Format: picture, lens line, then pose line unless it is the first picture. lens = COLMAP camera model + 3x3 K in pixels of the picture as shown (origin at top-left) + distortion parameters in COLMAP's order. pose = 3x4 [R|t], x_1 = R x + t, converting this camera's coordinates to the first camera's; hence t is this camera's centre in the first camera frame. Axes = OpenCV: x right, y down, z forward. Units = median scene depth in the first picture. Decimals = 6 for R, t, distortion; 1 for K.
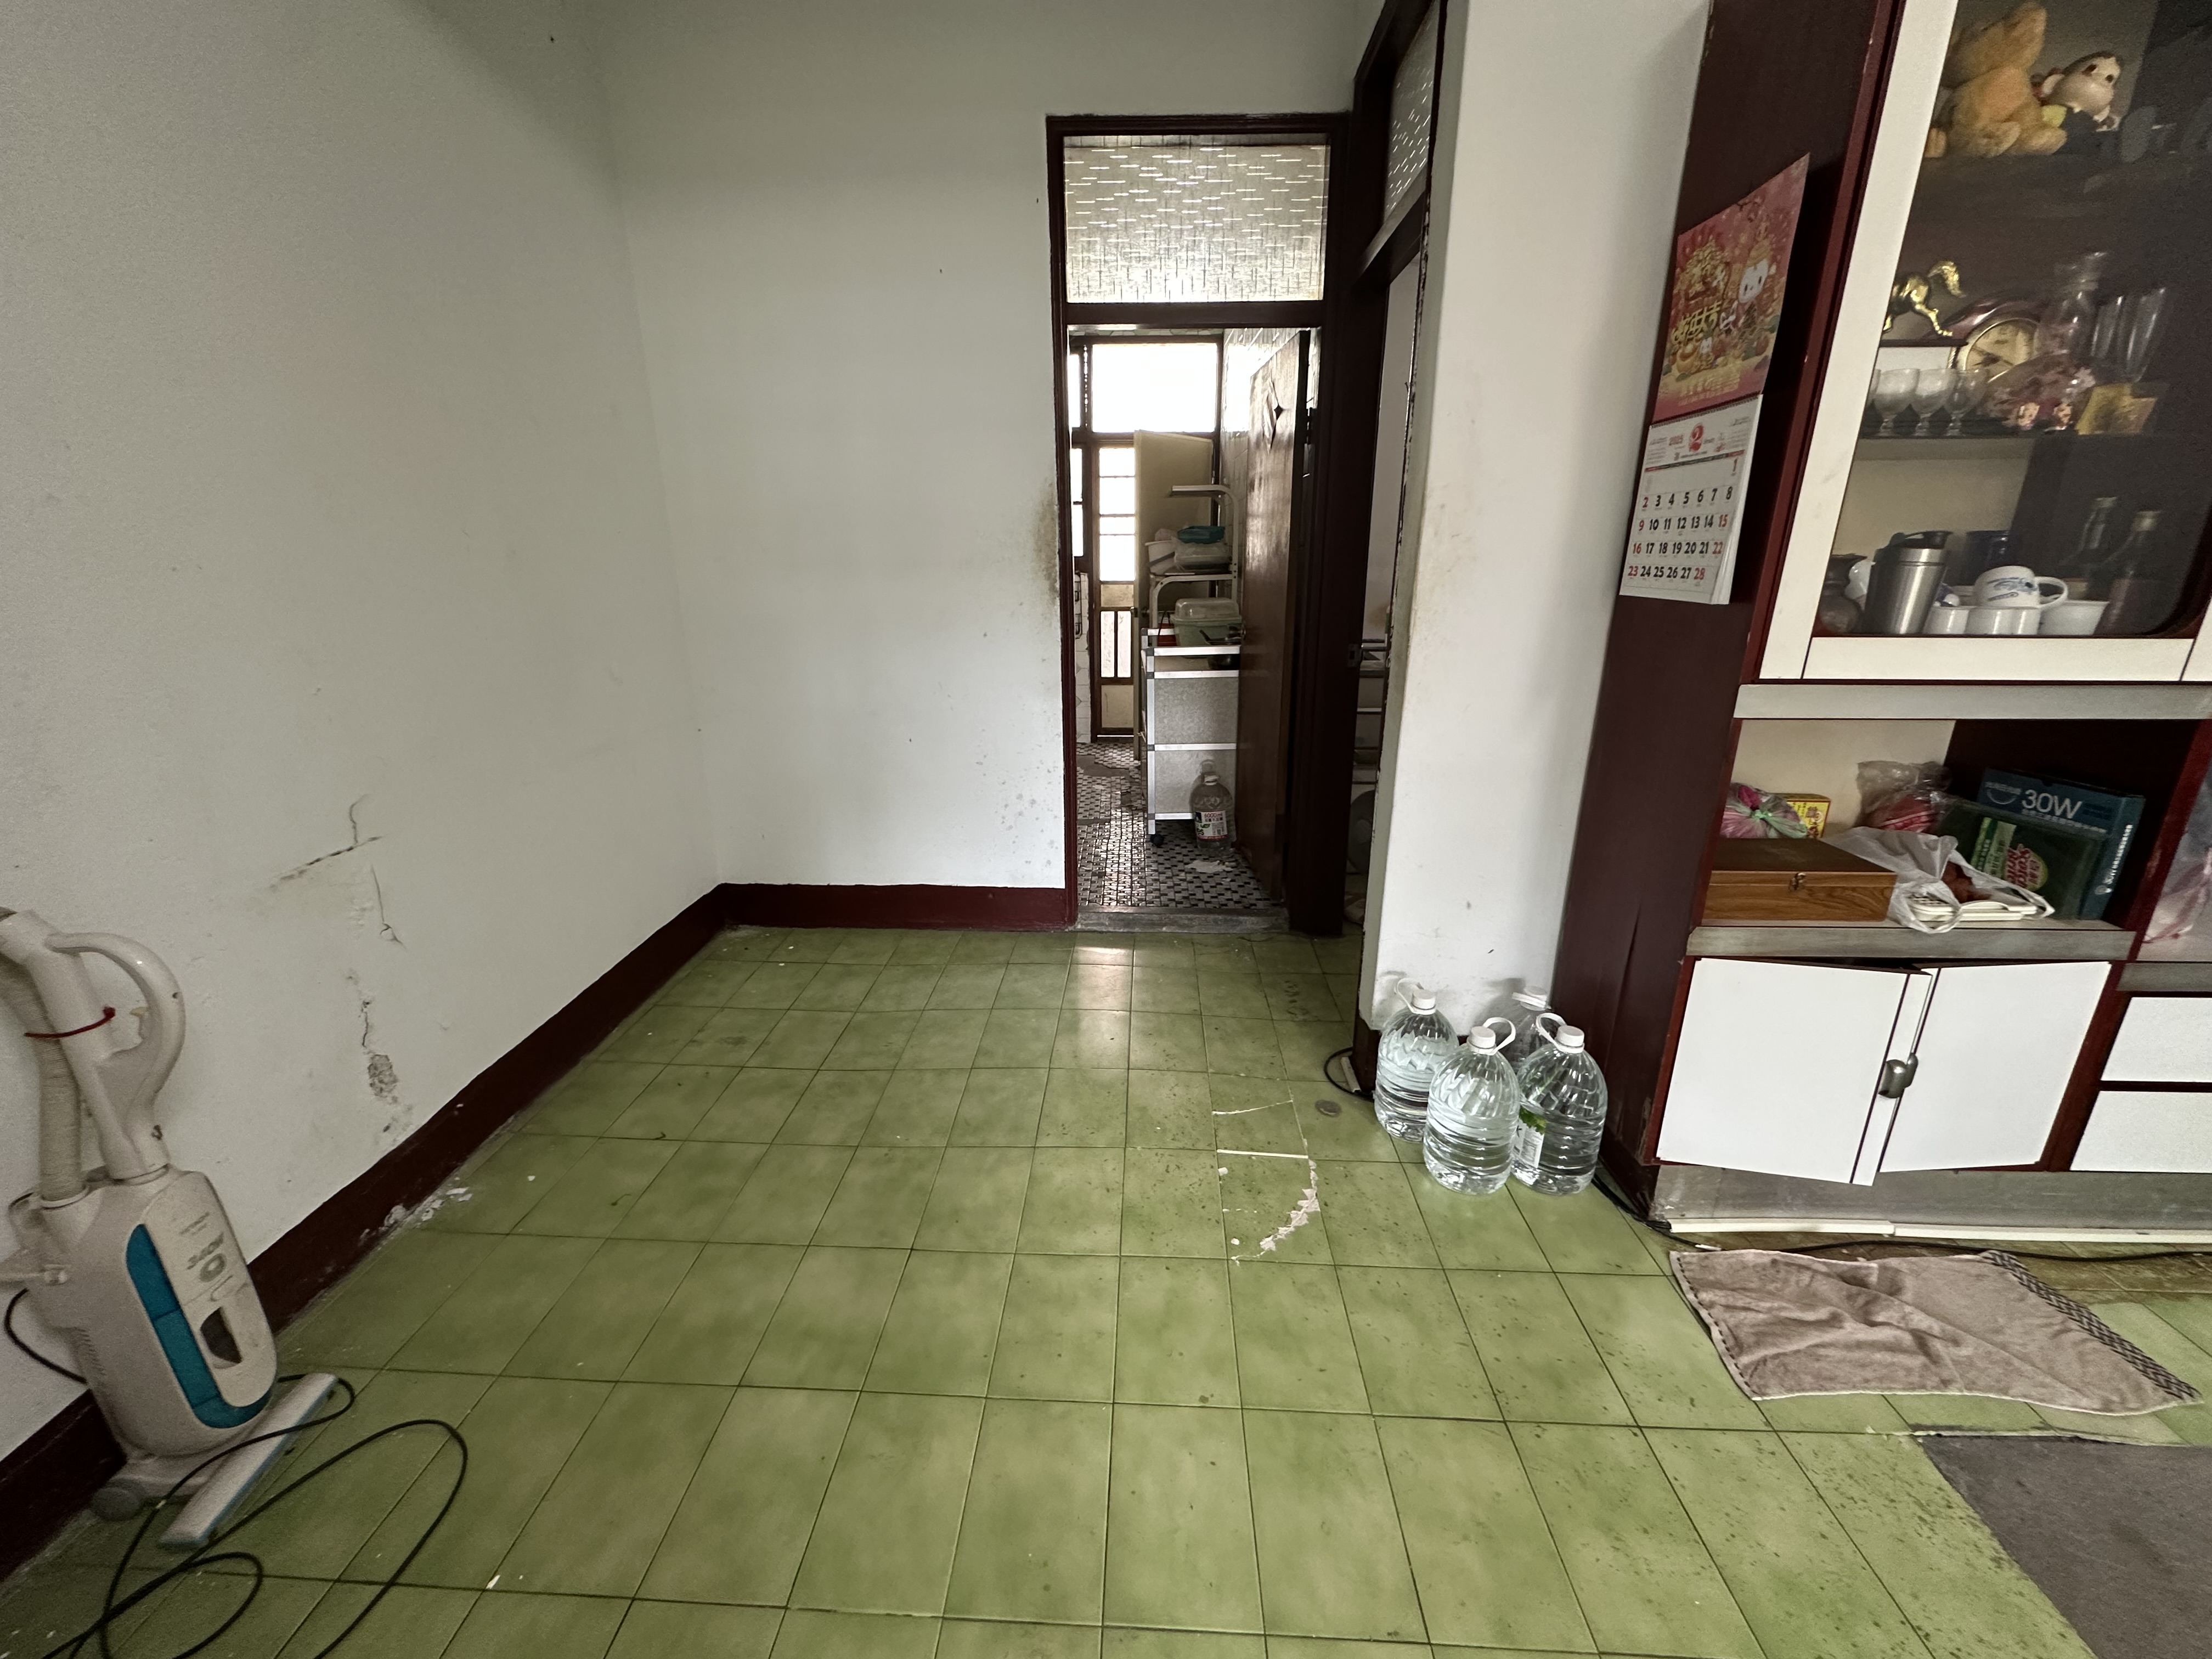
lens RADIAL K [[880.8, 0, 1107.5], [0, 880.8, 821.1], [0, 0, 1]] dist [-0.002702, 0.000924]
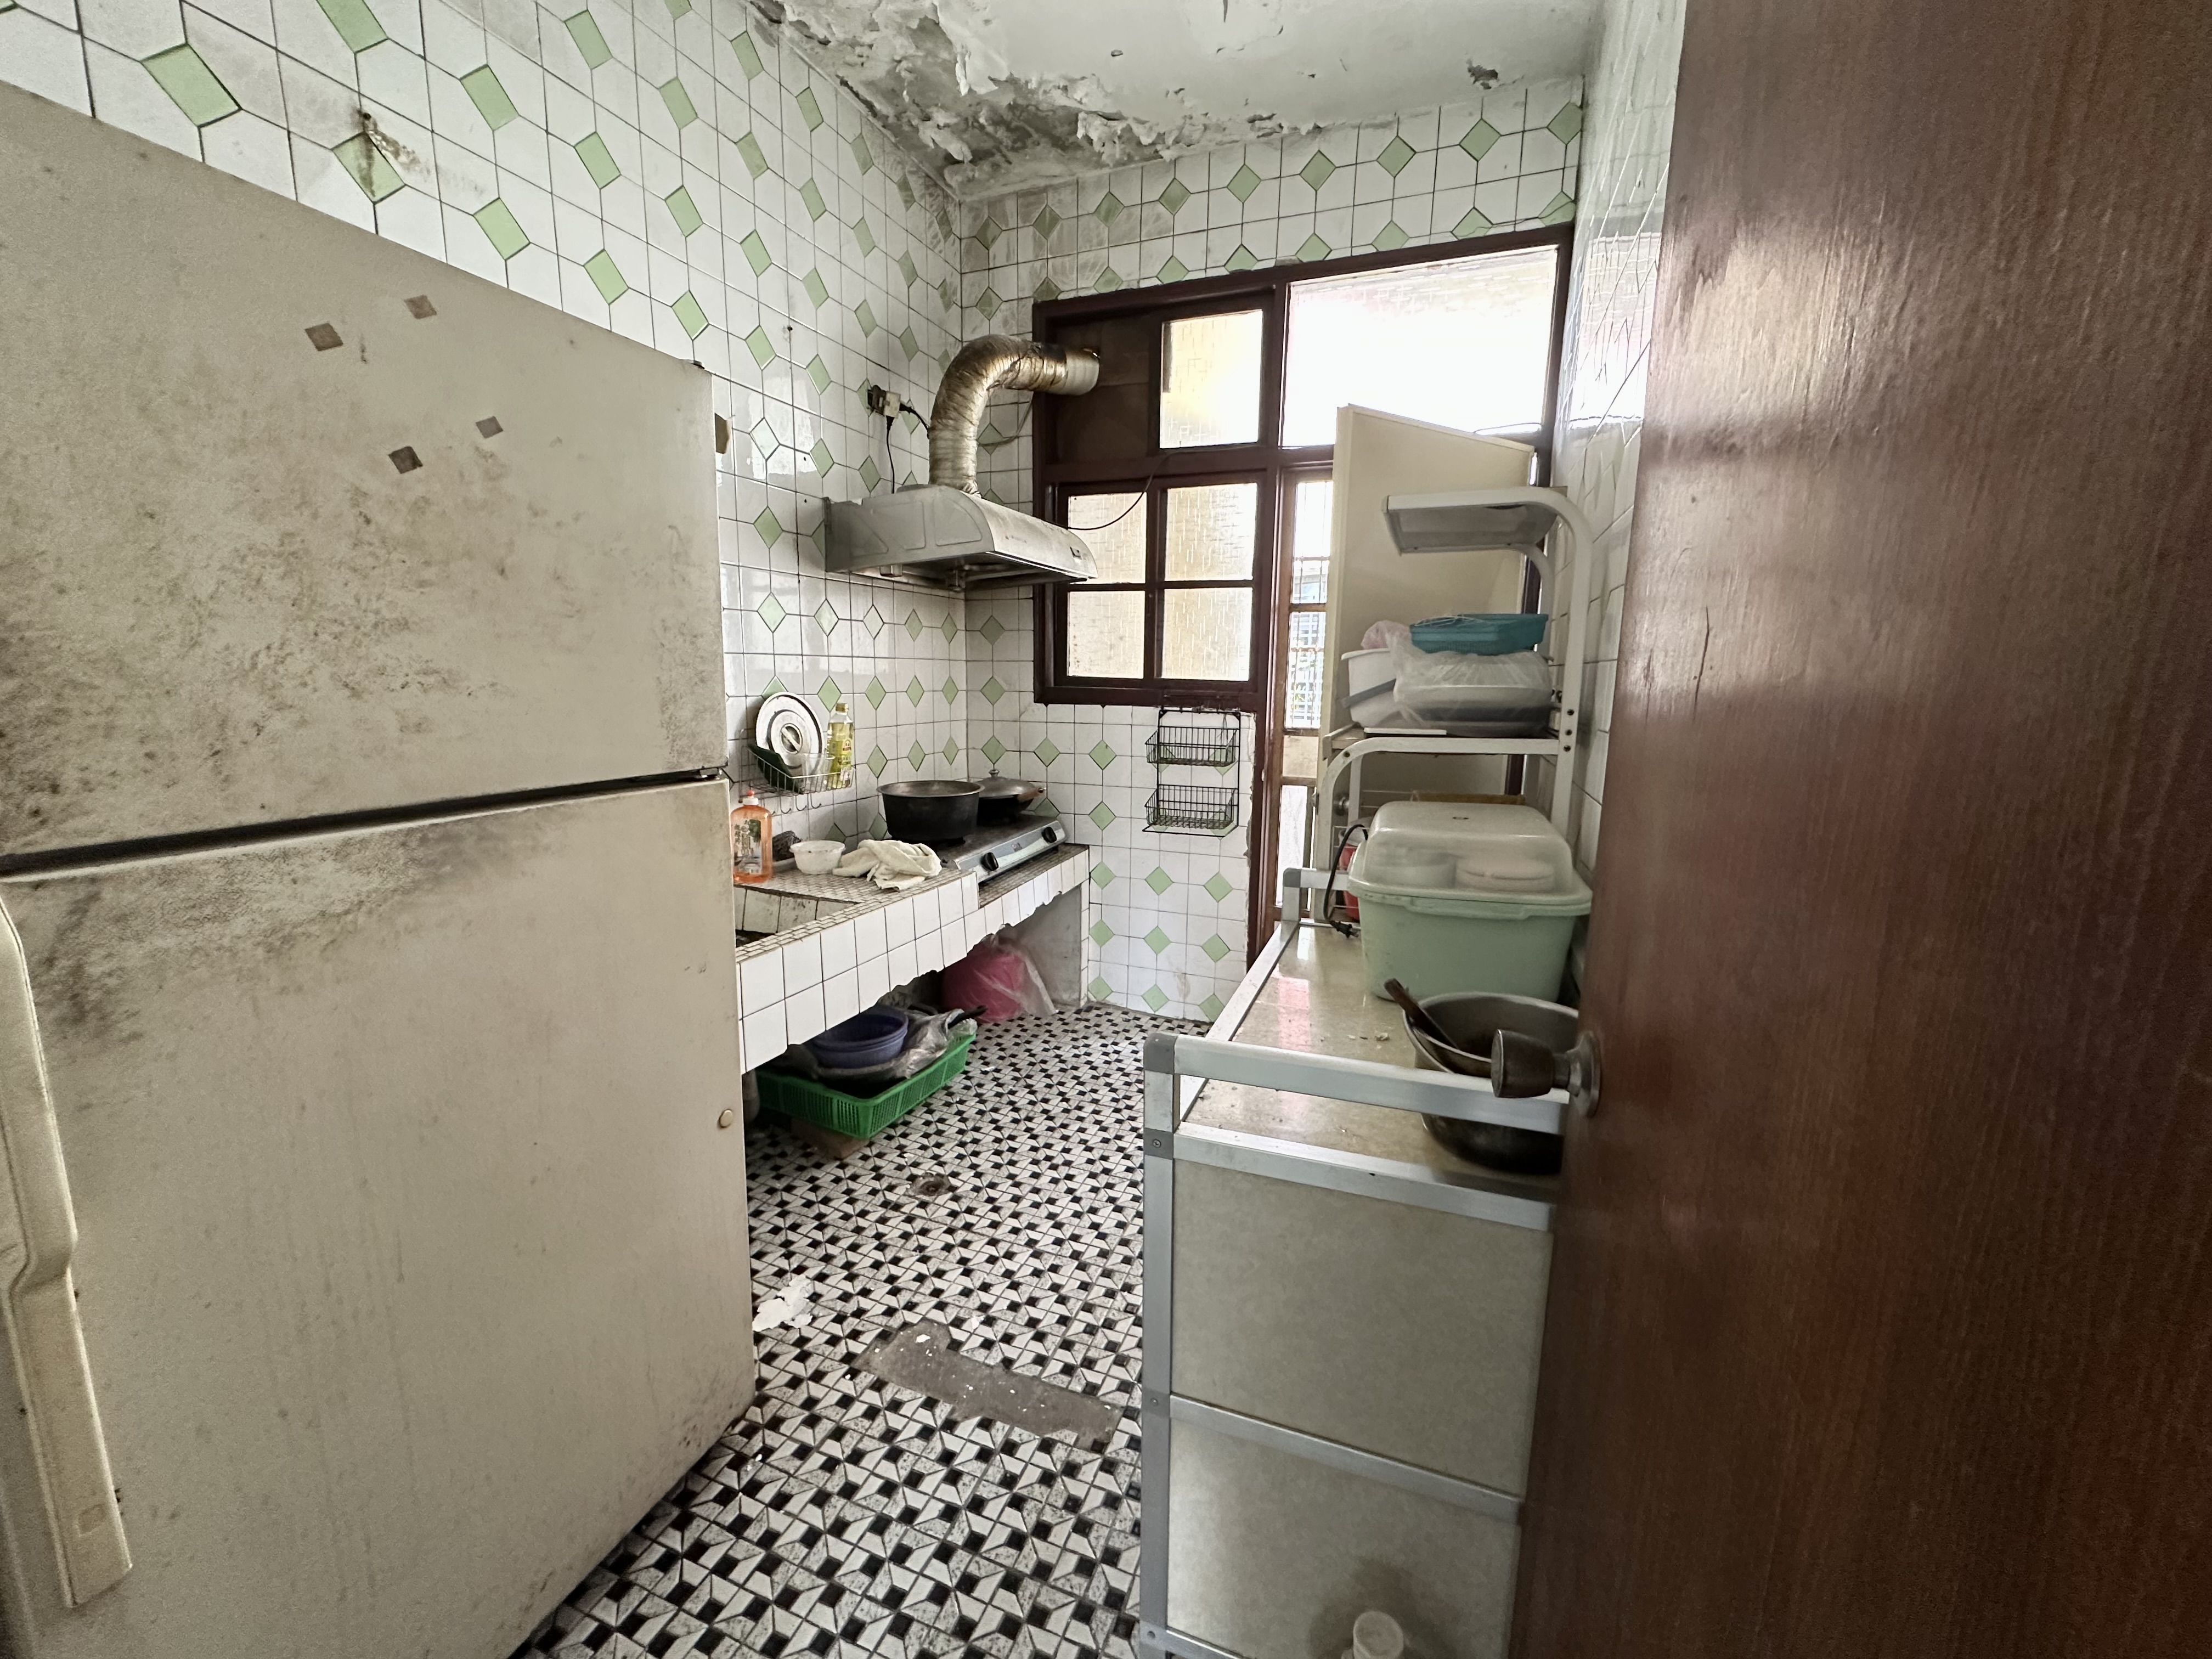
lens RADIAL K [[880.8, 0, 1111.6], [0, 880.8, 831.7], [0, 0, 1]] dist [-0.002702, 0.000924]
pose [[0.941396, 0.081490, -0.327311, 0.085457], [-0.120631, 0.987537, -0.101090, -0.175562], [0.314993, 0.134650, 0.939494, 0.580023]]
